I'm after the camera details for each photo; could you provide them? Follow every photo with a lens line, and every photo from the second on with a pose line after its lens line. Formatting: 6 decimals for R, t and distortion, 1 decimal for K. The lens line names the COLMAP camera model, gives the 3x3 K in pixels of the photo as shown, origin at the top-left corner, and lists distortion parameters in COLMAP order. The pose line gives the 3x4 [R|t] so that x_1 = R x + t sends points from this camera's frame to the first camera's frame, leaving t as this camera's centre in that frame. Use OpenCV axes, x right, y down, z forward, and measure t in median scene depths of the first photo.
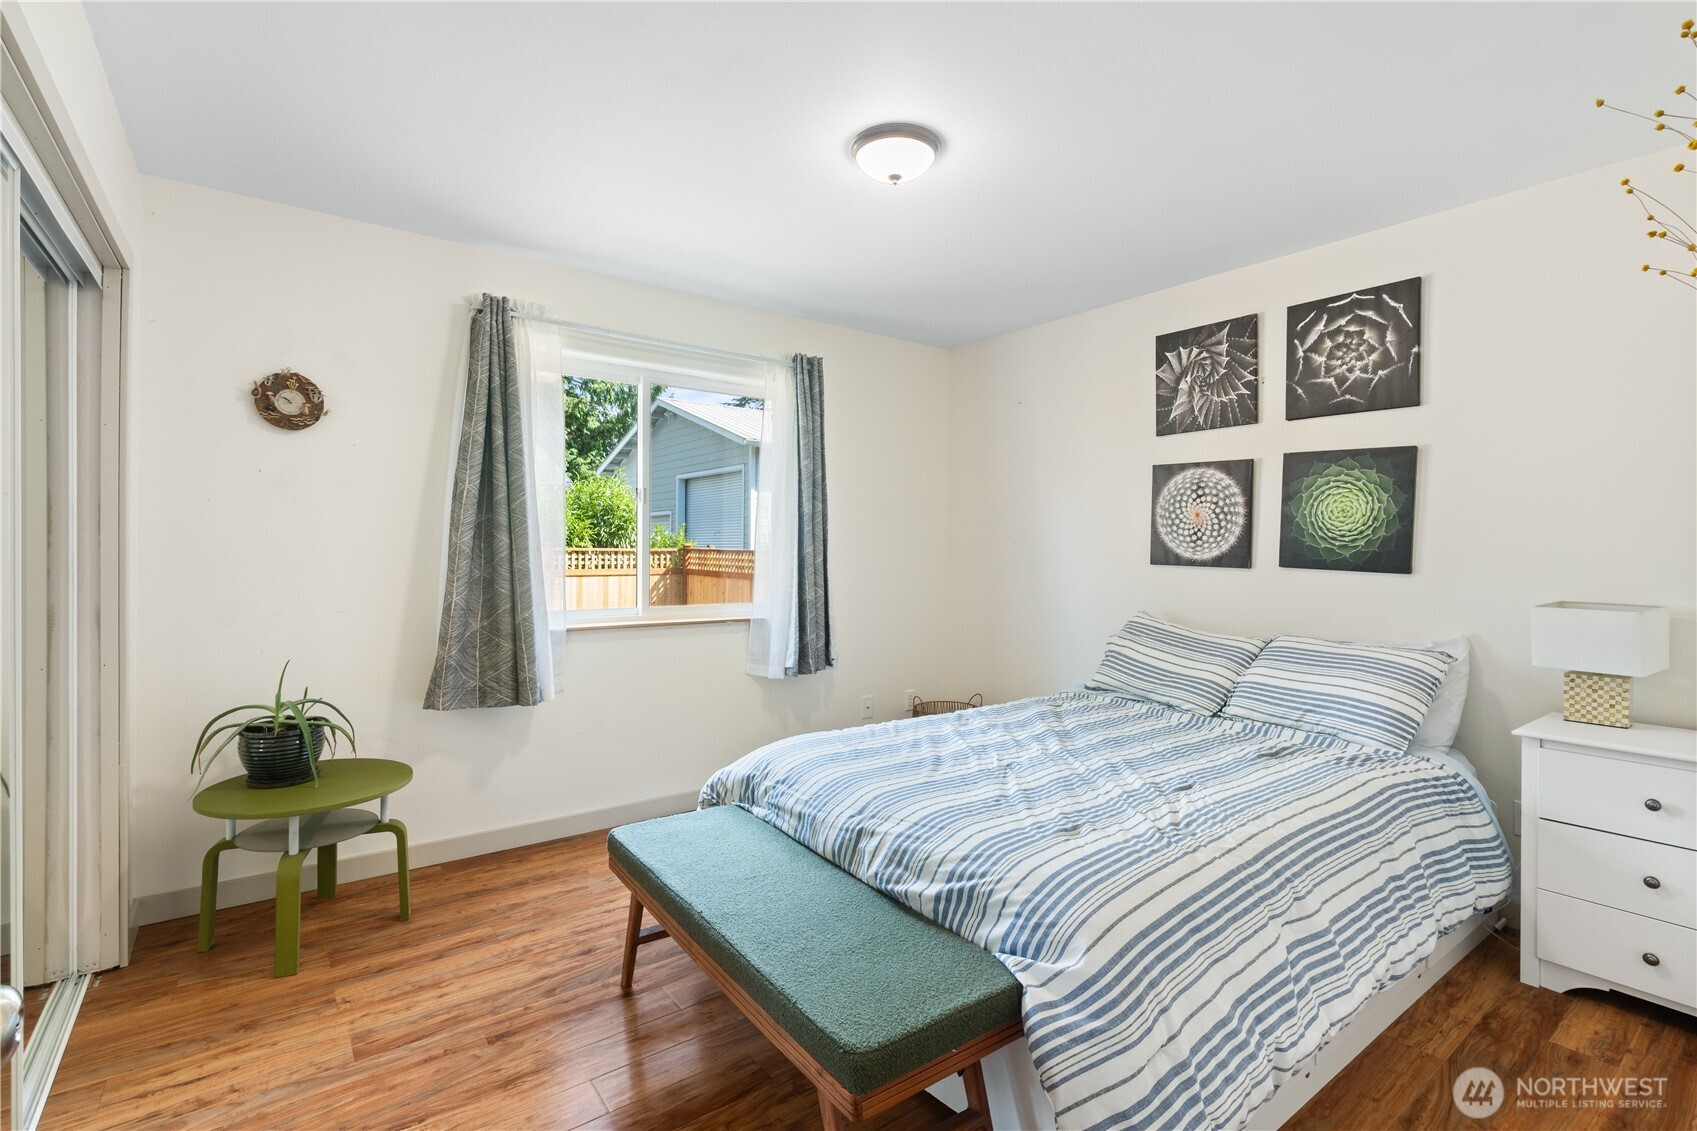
lens RADIAL K [[782.1, 0, 859.3], [0, 782.1, 557.4], [0, 0, 1]] dist [-0.010464, 0.002489]
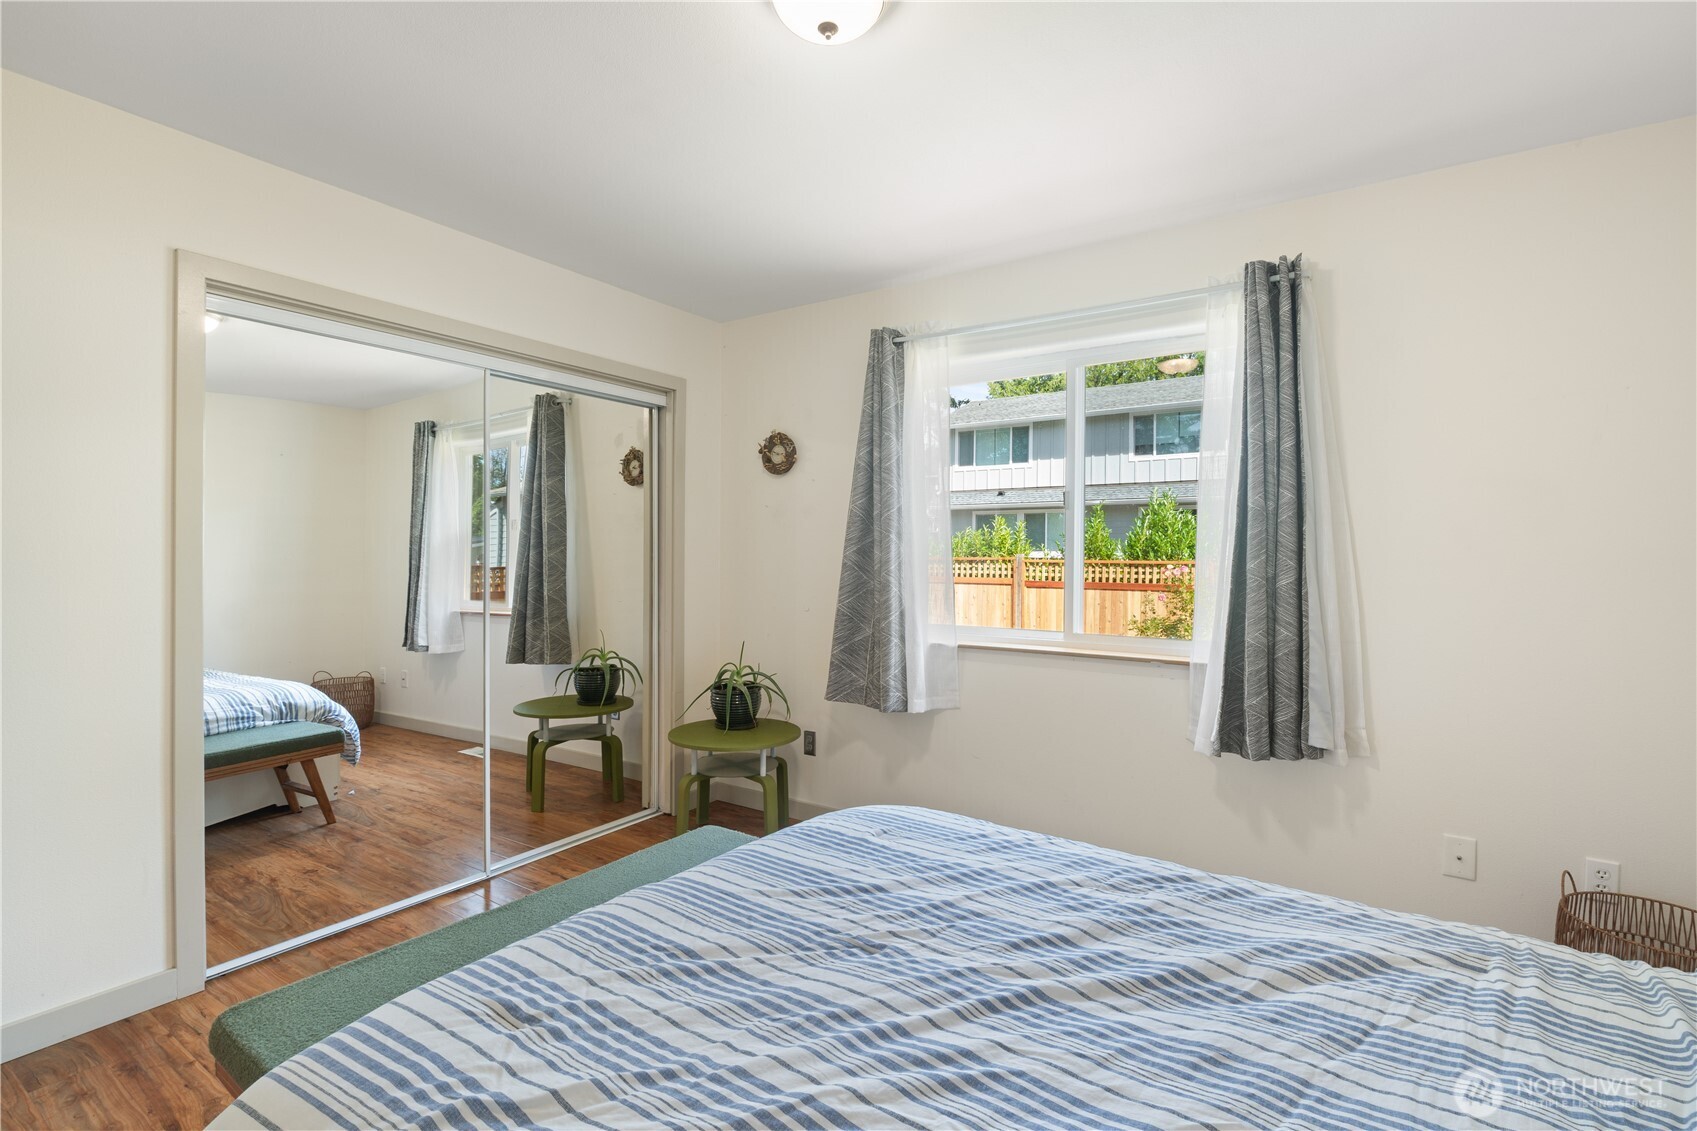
lens RADIAL K [[782.1, 0, 858.6], [0, 782.1, 561.7], [0, 0, 1]] dist [-0.010464, 0.002489]
pose [[0.320192, 0.002604, -0.947349, 0.672380], [-0.013760, 0.999904, -0.001902, -0.009933], [0.947253, 0.013645, 0.320197, 0.751016]]
